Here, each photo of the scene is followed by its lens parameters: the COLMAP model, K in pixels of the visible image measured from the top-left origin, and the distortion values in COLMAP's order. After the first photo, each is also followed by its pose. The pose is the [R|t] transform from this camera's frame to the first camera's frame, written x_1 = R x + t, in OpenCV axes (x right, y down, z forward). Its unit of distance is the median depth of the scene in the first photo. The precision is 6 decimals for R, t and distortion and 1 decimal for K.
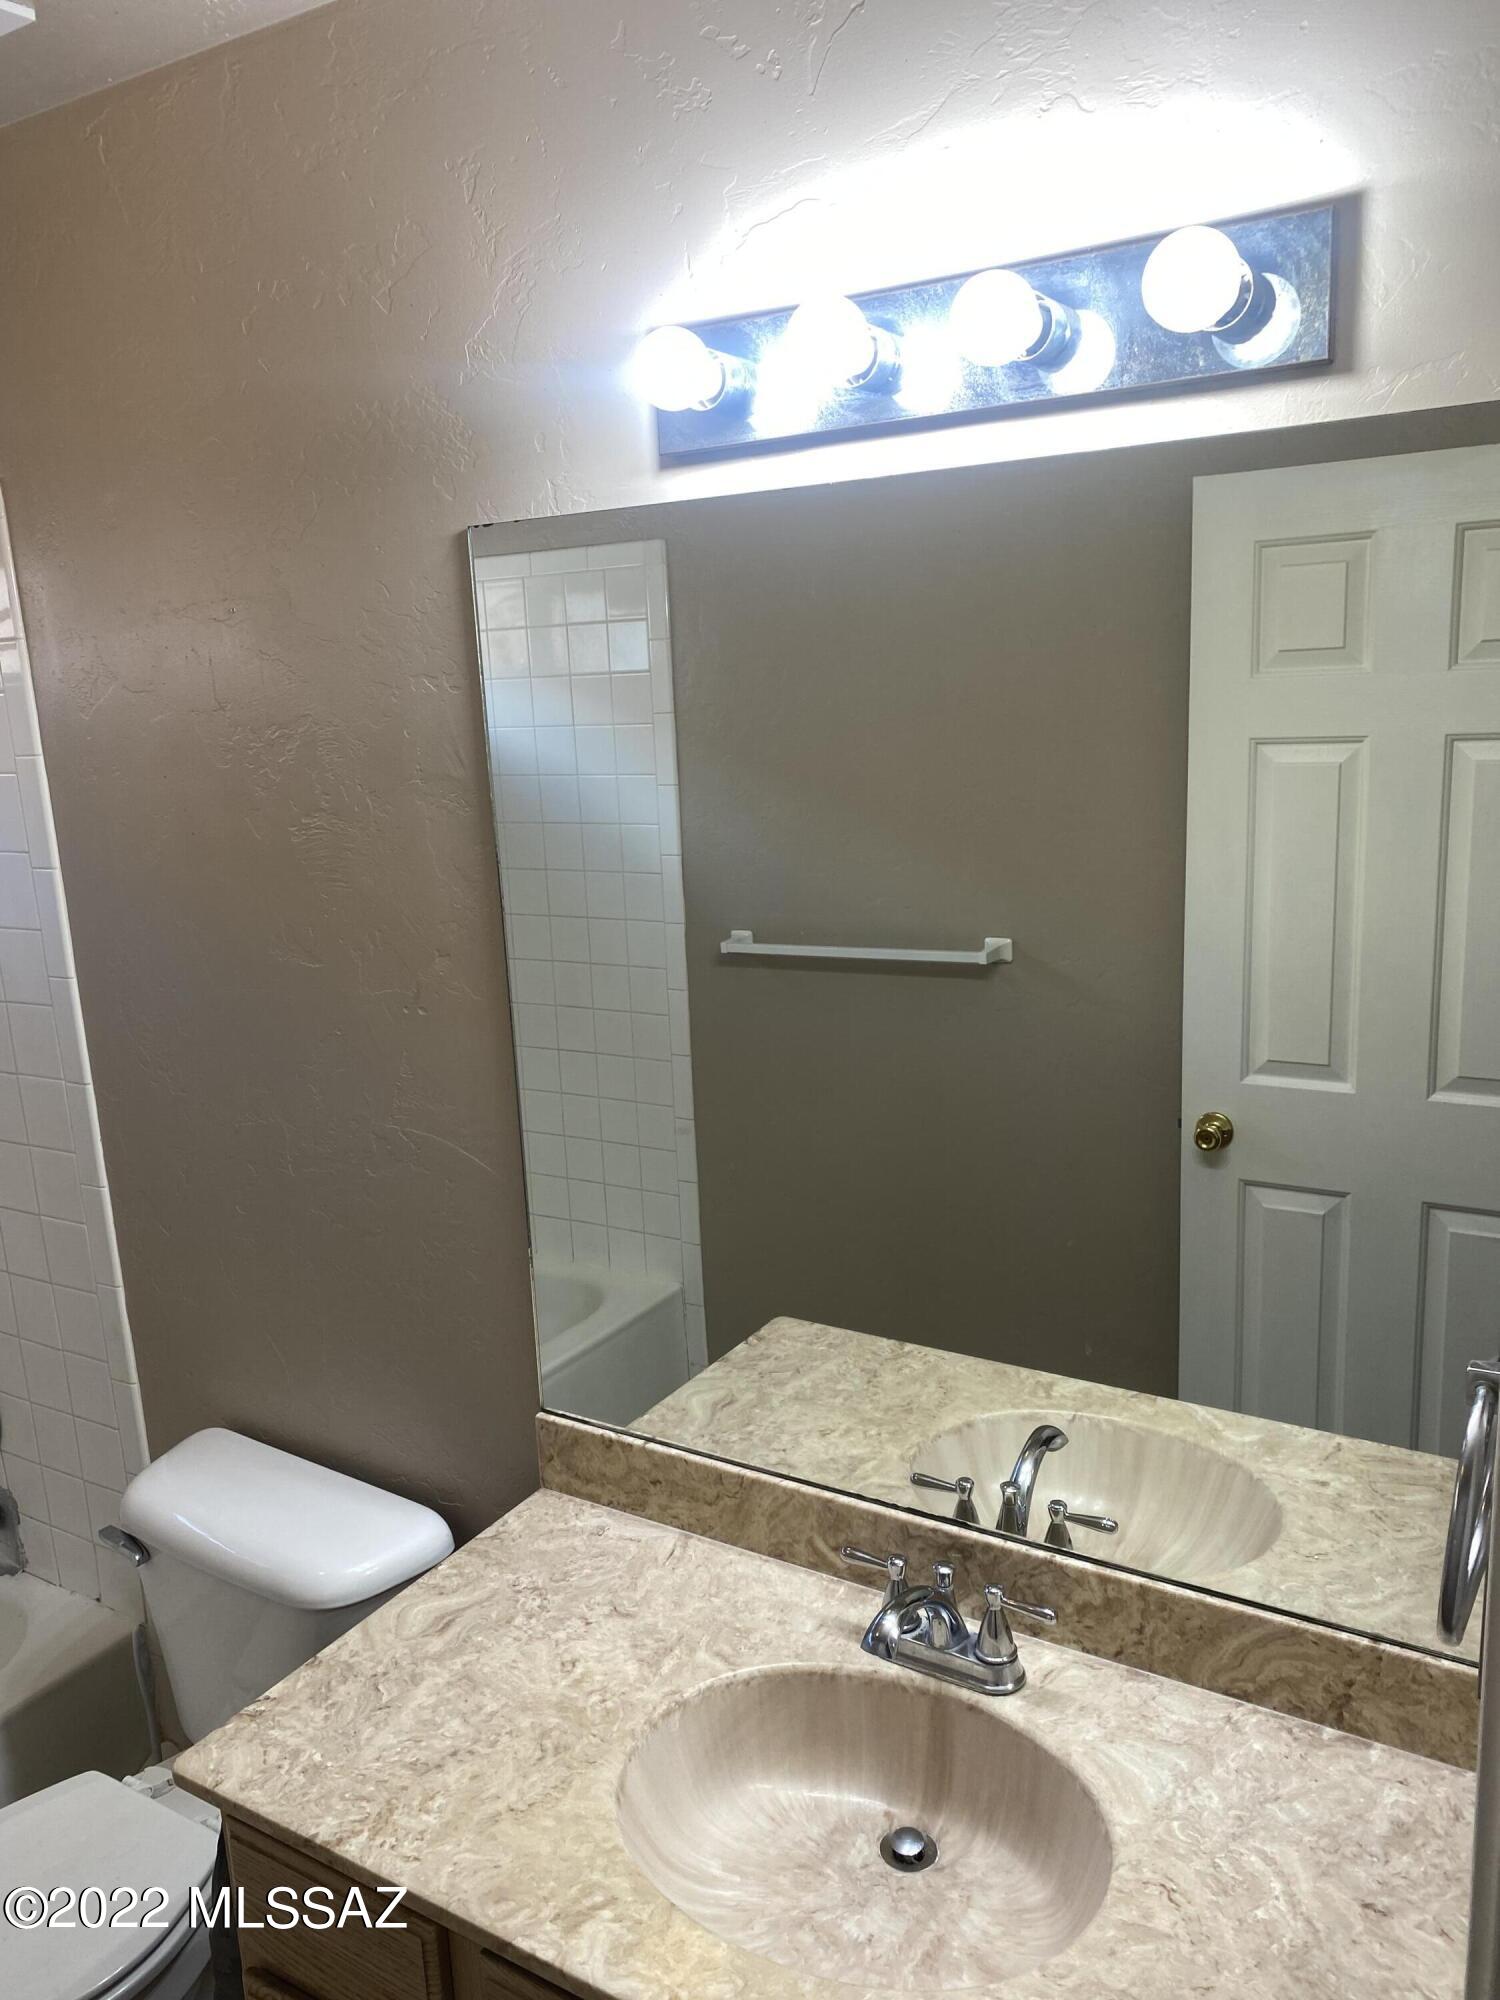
lens RADIAL K [[1514.0, 0, 750.0], [0, 1514.0, 1000.0], [0, 0, 1]] dist [0.035589, -0.058352]
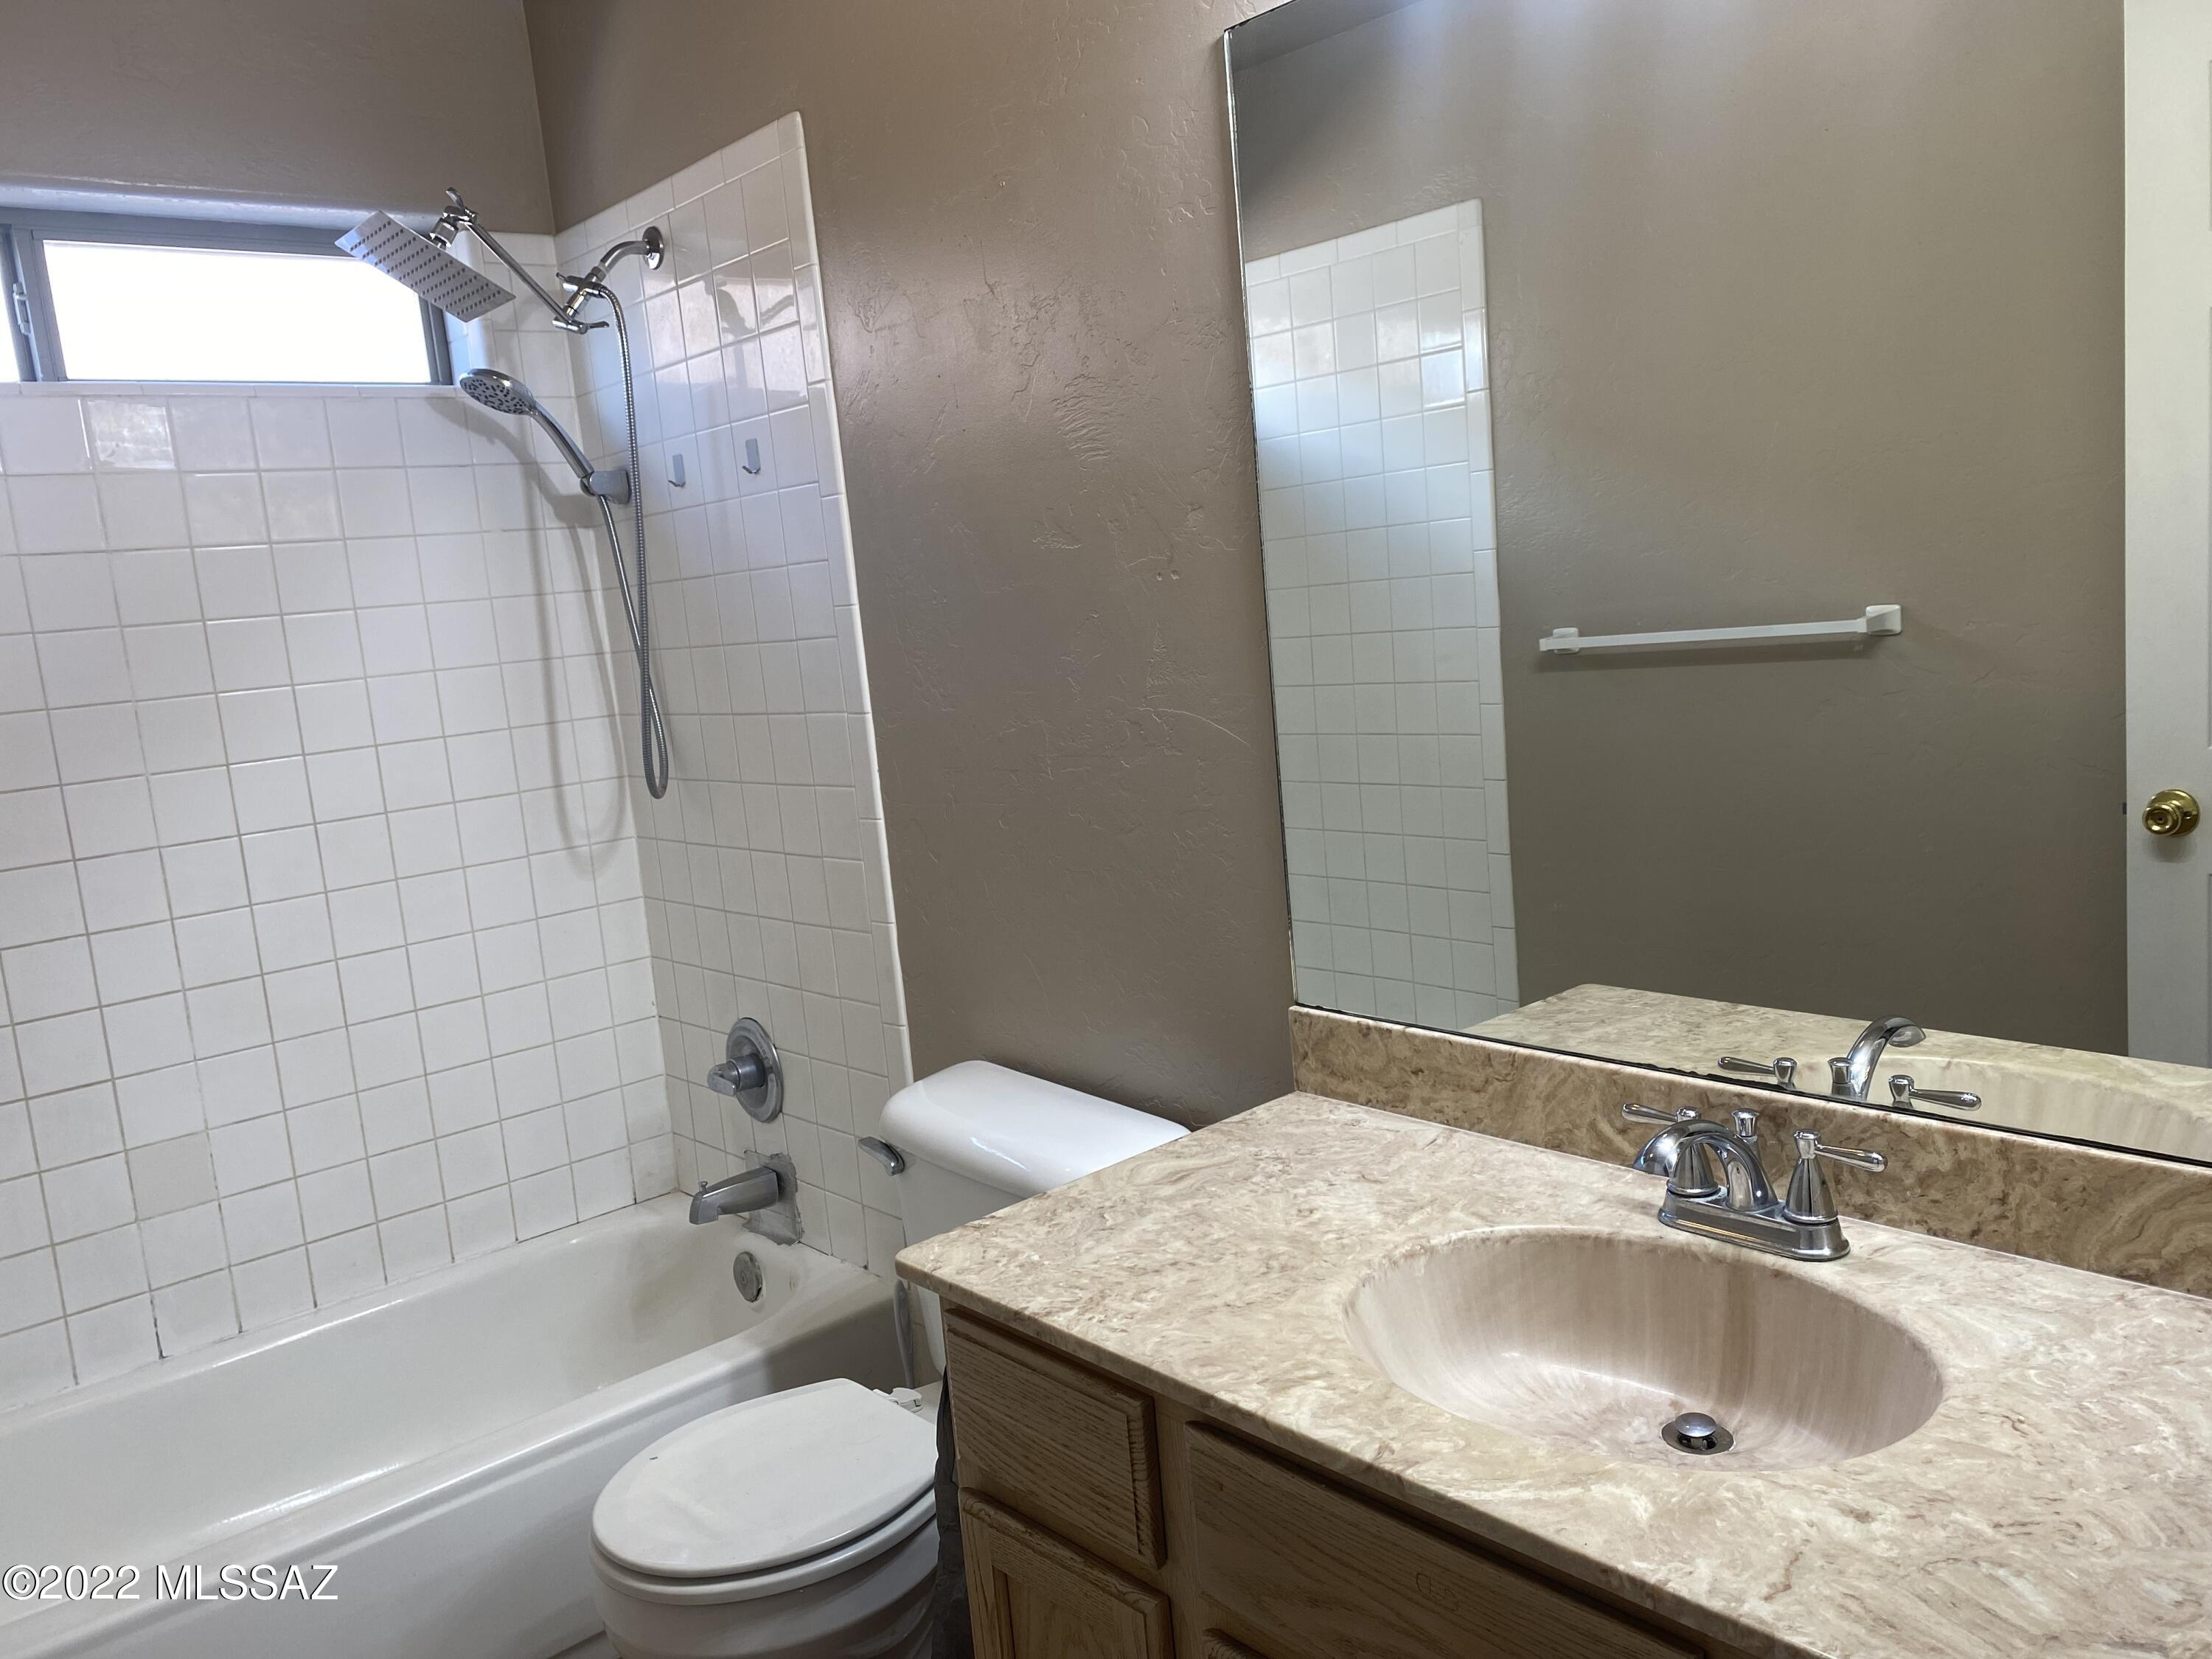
lens RADIAL K [[1689.3, 0, 1106.0], [0, 1689.3, 829.5], [0, 0, 1]] dist [0.009215, -0.014090]
pose [[0.955220, 0.000283, -0.295898, 0.066803], [-0.012598, 0.999132, -0.039716, 0.257524], [0.295630, 0.041666, 0.954394, -0.005995]]
